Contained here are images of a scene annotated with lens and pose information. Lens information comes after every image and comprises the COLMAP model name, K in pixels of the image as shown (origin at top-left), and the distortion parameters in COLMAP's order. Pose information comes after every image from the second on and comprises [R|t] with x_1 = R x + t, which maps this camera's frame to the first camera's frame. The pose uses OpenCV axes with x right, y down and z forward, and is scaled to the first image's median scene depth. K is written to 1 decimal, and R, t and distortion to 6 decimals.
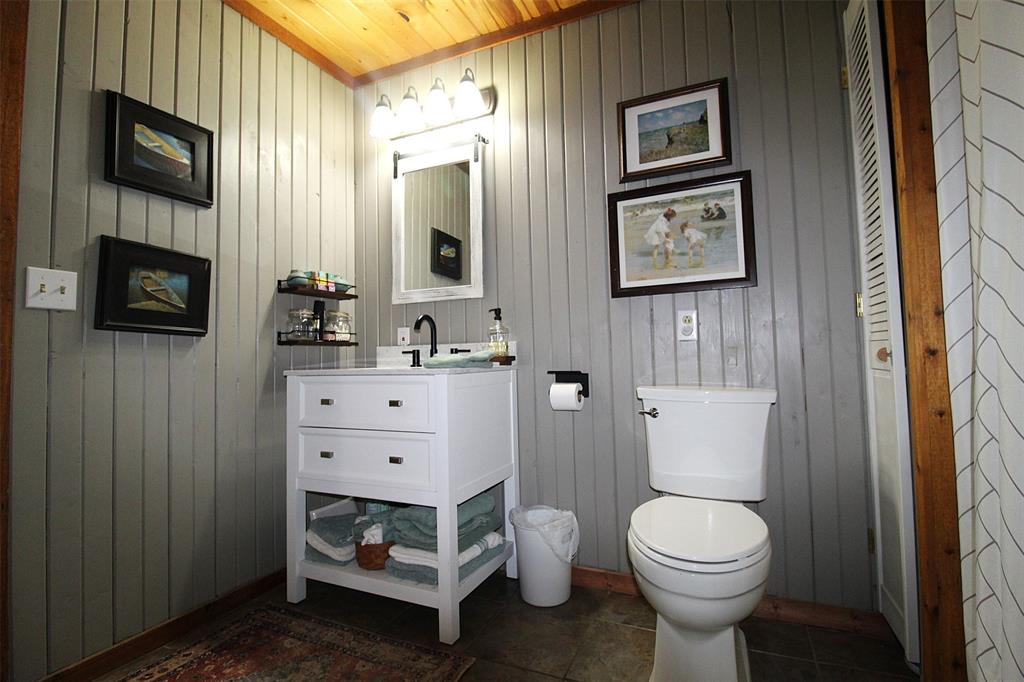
lens RADIAL K [[495.9, 0, 510.6], [0, 495.9, 332.7], [0, 0, 1]] dist [0.000857, -0.001015]
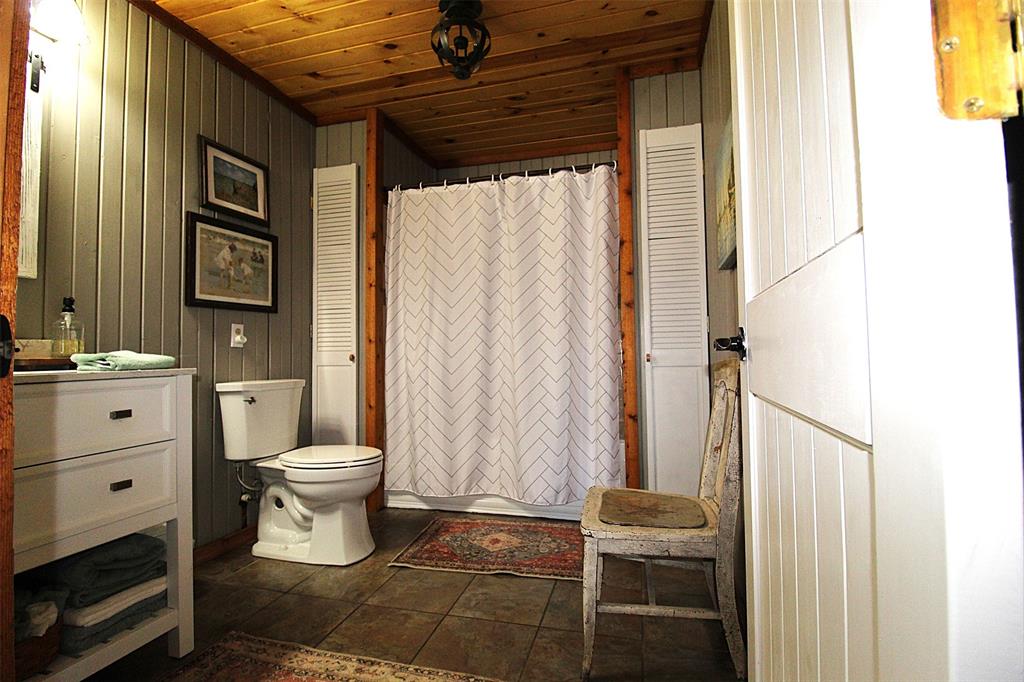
lens RADIAL K [[495.9, 0, 513.2], [0, 495.9, 336.2], [0, 0, 1]] dist [0.000857, -0.001015]
pose [[-0.156722, 0.055641, 0.986074, -1.053838], [-0.033776, 0.997526, -0.061656, 0.043251], [-0.987065, -0.042968, -0.154455, 0.481558]]
